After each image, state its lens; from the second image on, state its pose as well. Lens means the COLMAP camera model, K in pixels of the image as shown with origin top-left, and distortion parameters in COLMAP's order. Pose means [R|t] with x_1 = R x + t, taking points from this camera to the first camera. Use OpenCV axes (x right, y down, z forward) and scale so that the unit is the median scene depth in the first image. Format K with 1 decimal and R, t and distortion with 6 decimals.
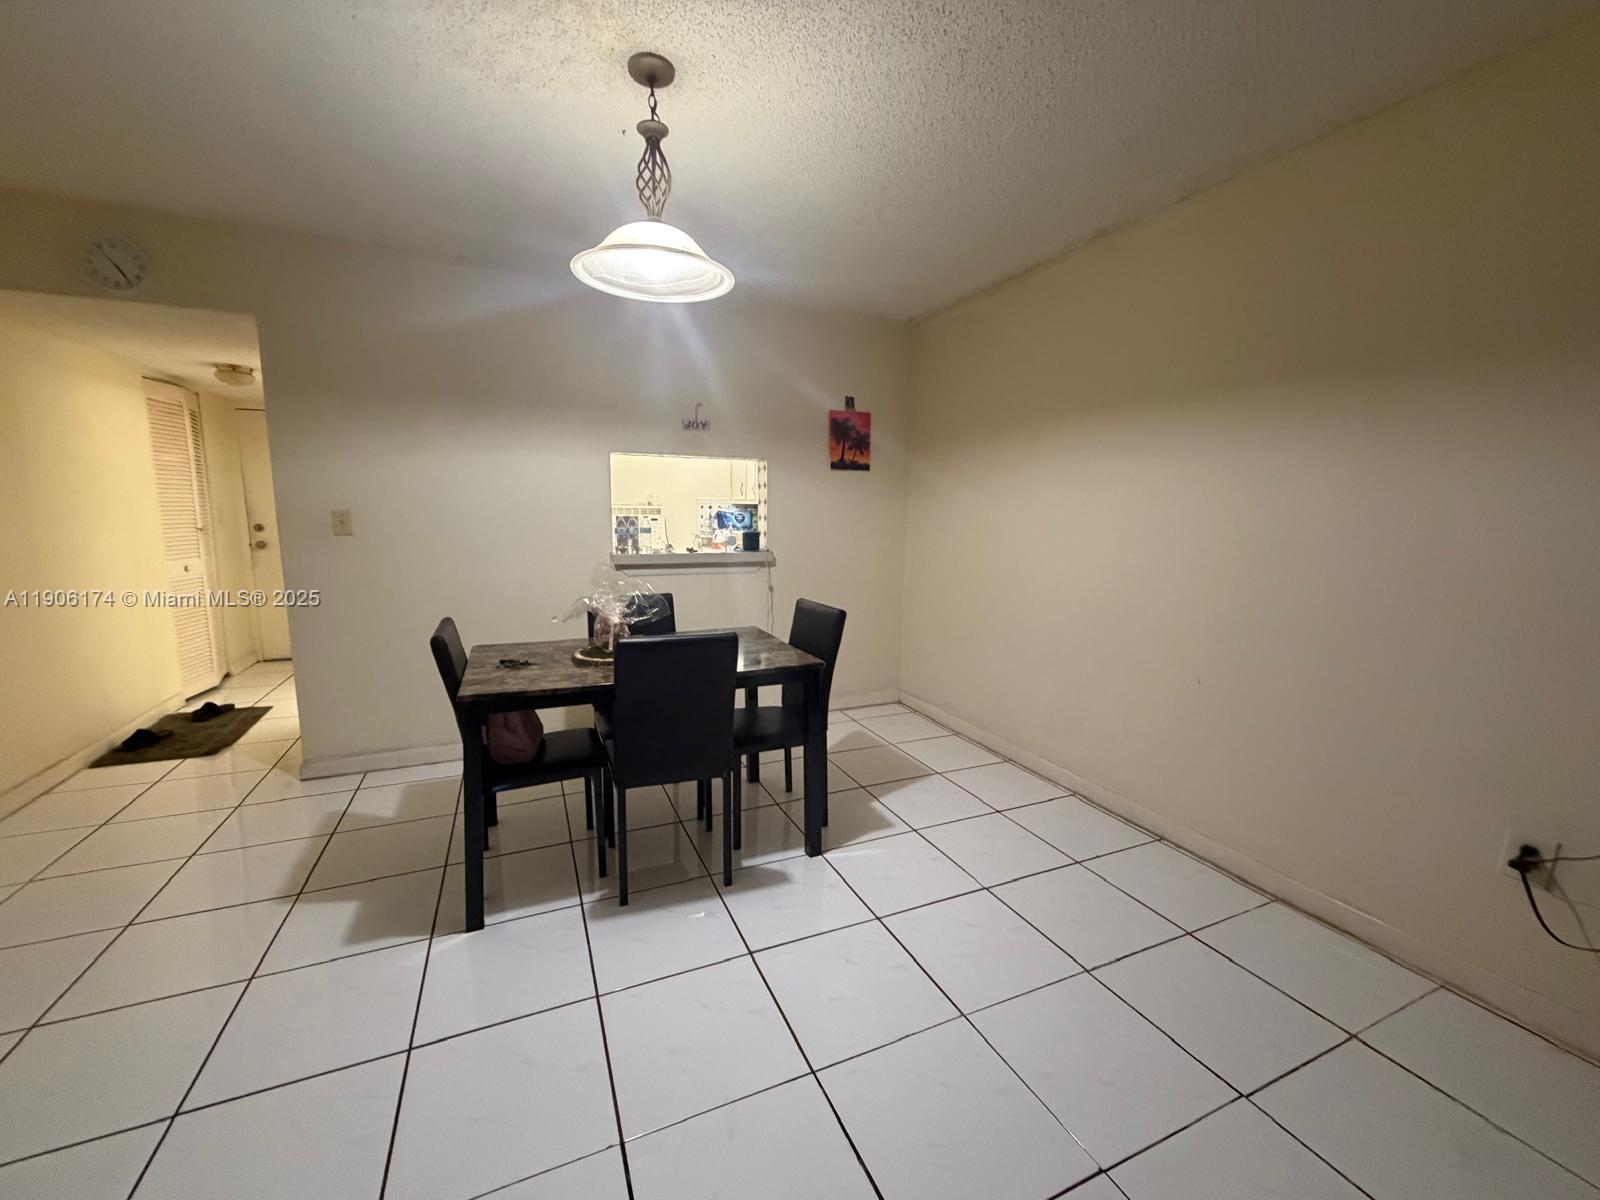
lens RADIAL K [[630.3, 0, 797.5], [0, 630.3, 600.0], [0, 0, 1]] dist [-0.000089, -0.000085]
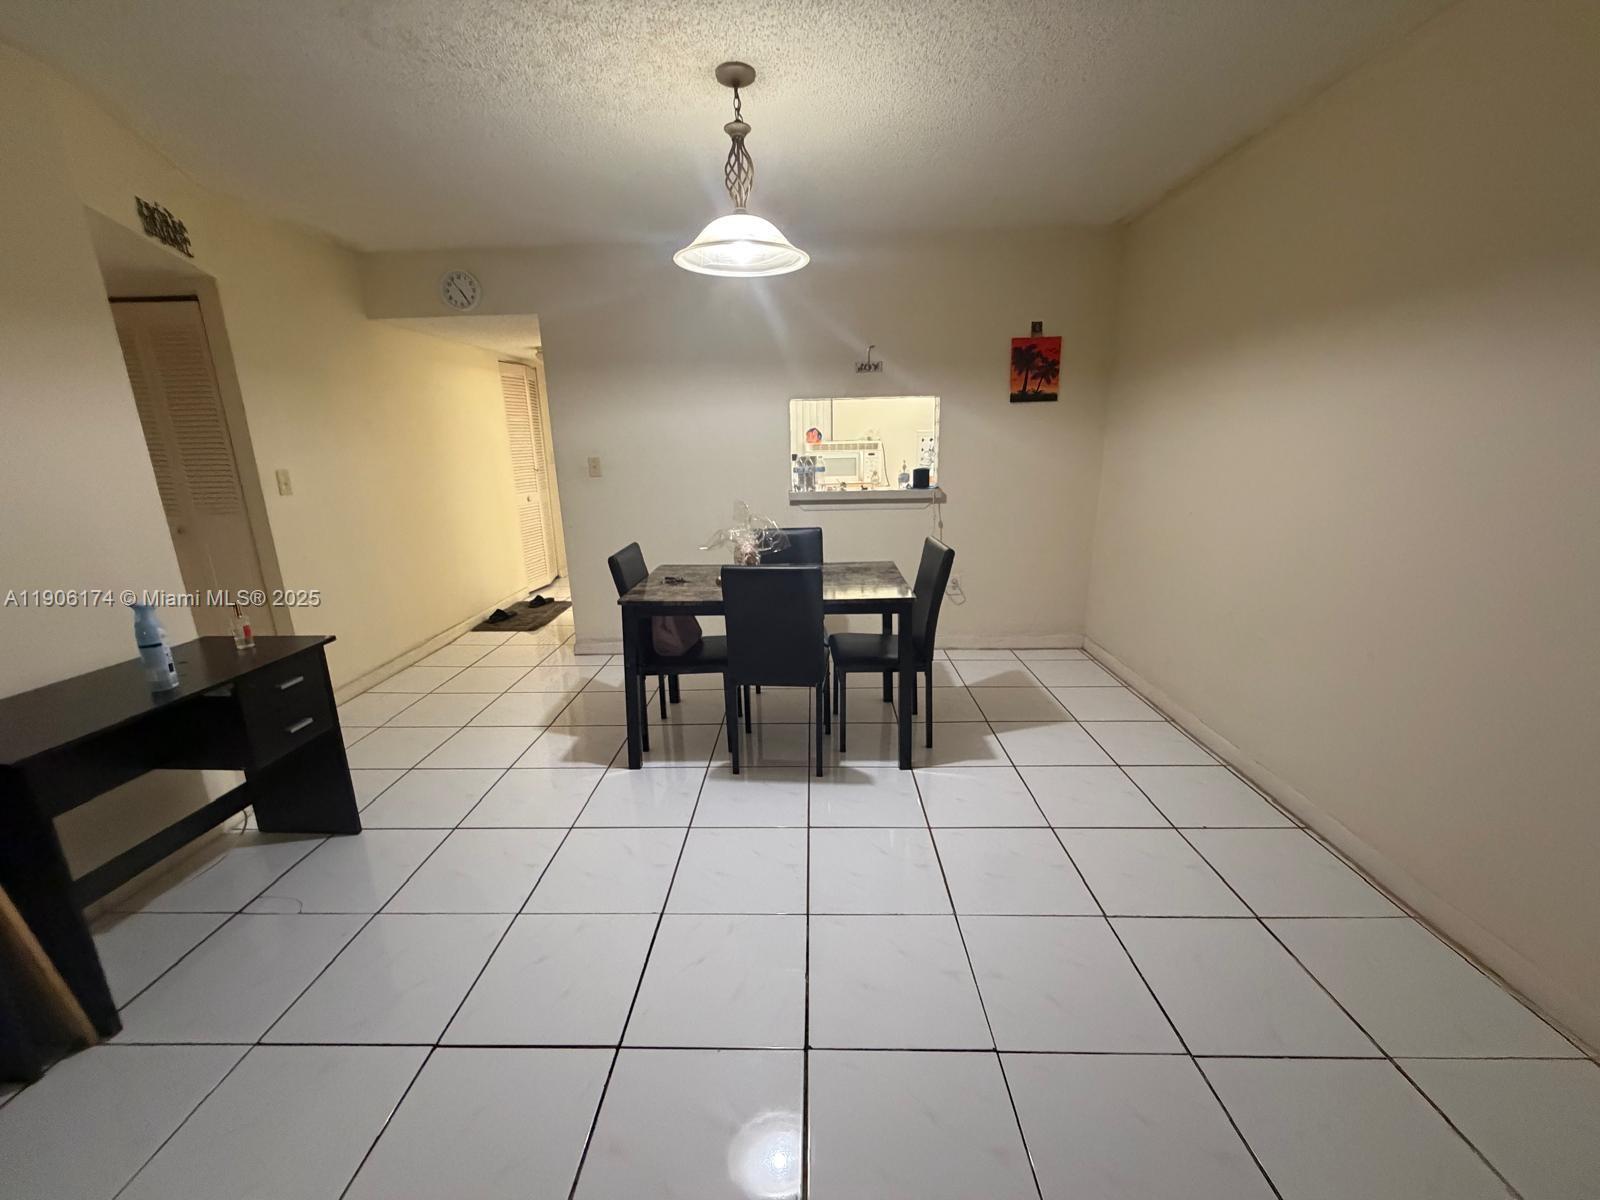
lens RADIAL K [[630.3, 0, 796.6], [0, 630.3, 599.5], [0, 0, 1]] dist [-0.000089, -0.000085]
pose [[0.907200, 0.075082, -0.413946, 0.272594], [-0.028596, 0.992675, 0.117382, -0.016690], [0.419727, -0.094652, 0.902702, -0.055304]]
